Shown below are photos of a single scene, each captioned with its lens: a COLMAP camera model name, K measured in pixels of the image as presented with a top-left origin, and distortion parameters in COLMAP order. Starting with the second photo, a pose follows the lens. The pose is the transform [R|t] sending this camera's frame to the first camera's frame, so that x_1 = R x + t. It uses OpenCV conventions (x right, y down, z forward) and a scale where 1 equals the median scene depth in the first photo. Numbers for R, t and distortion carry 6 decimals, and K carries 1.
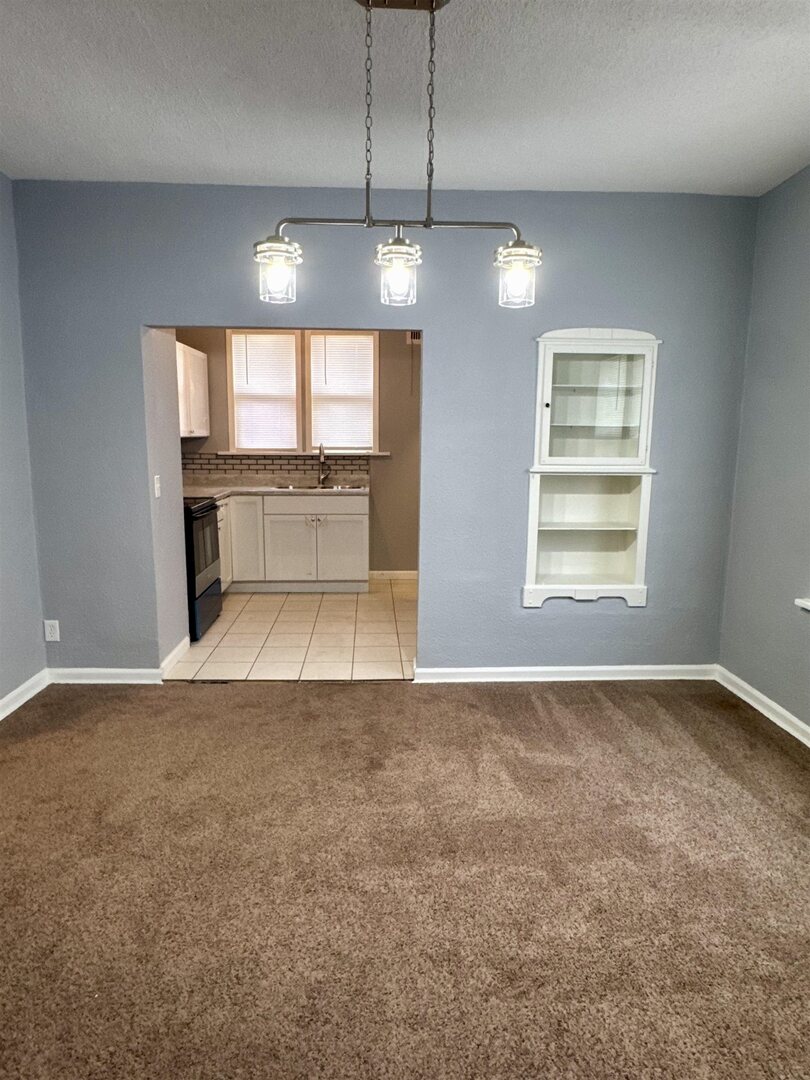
lens RADIAL K [[688.0, 0, 404.8], [0, 688.0, 542.8], [0, 0, 1]] dist [-0.046958, -0.000501]
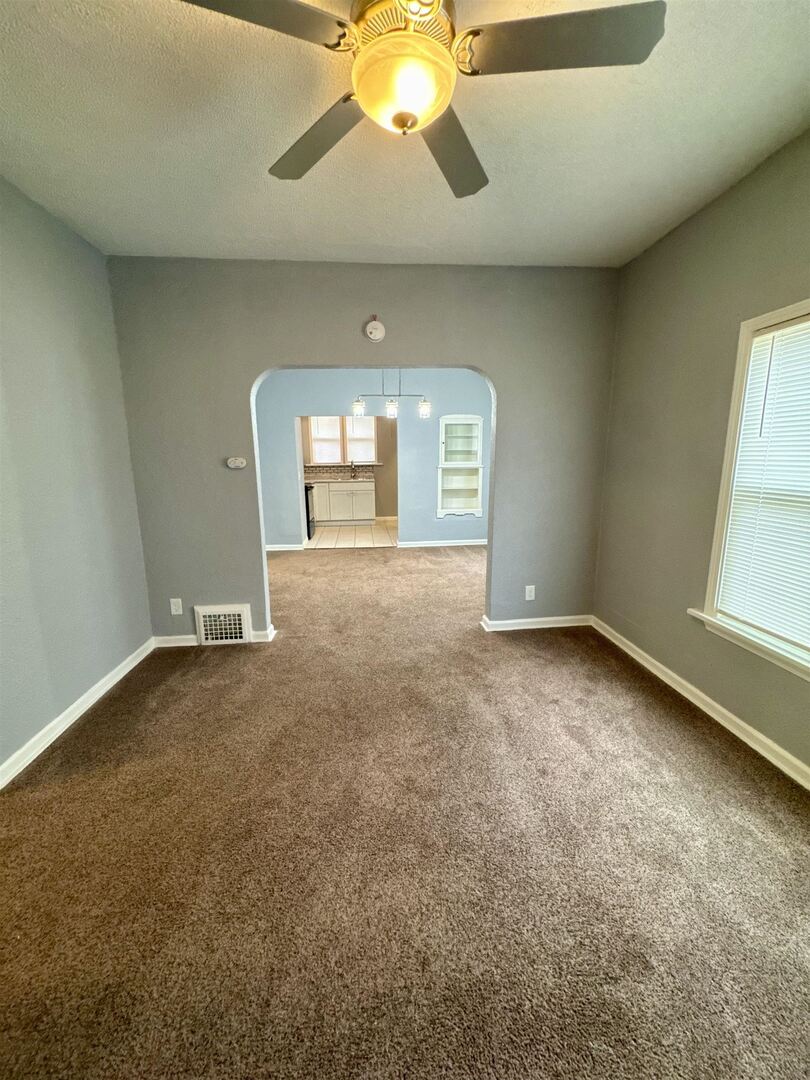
lens RADIAL K [[436.4, 0, 403.8], [0, 436.4, 540.1], [0, 0, 1]] dist [0.000262, 0.000028]
pose [[0.998661, -0.028608, 0.043104, -0.030653], [0.027103, 0.999015, 0.035122, 0.104022], [-0.044067, -0.033907, 0.998453, -0.637487]]
